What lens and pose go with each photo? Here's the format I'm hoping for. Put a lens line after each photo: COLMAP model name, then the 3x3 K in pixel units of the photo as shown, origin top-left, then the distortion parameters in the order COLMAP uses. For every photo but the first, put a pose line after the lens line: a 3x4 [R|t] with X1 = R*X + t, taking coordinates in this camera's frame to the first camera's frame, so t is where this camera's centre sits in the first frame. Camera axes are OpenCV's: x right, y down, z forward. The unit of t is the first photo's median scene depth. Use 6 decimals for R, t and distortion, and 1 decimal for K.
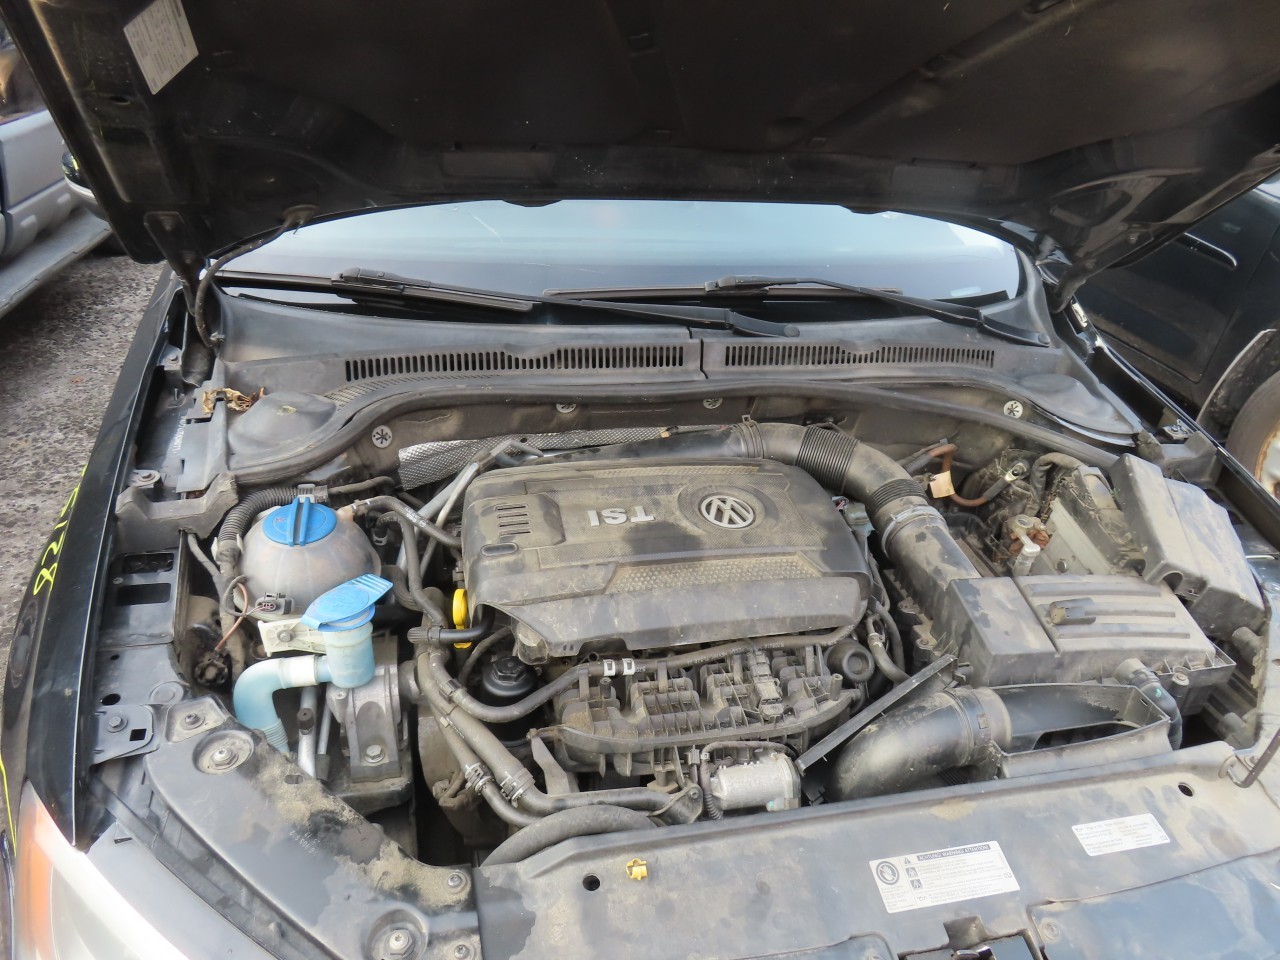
lens RADIAL K [[920.1, 0, 638.6], [0, 920.1, 478.5], [0, 0, 1]] dist [-0.006904, 0.001407]
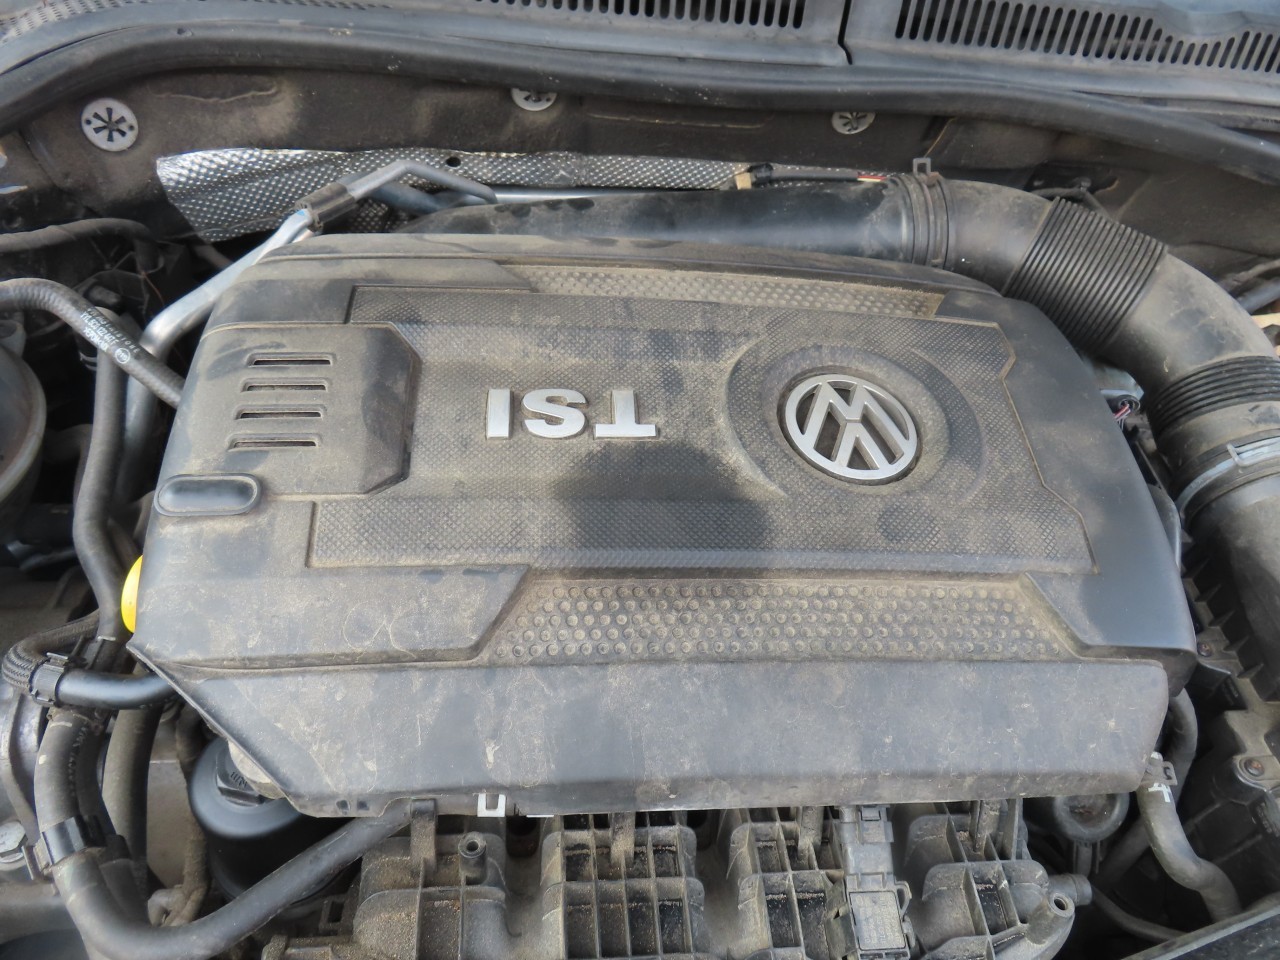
lens RADIAL K [[920.1, 0, 640.1], [0, 920.1, 479.4], [0, 0, 1]] dist [-0.006904, 0.001407]
pose [[0.988516, 0.134010, -0.069838, 0.036791], [-0.106351, 0.945260, 0.308500, -0.051553], [0.107357, -0.297530, 0.948657, 0.590235]]
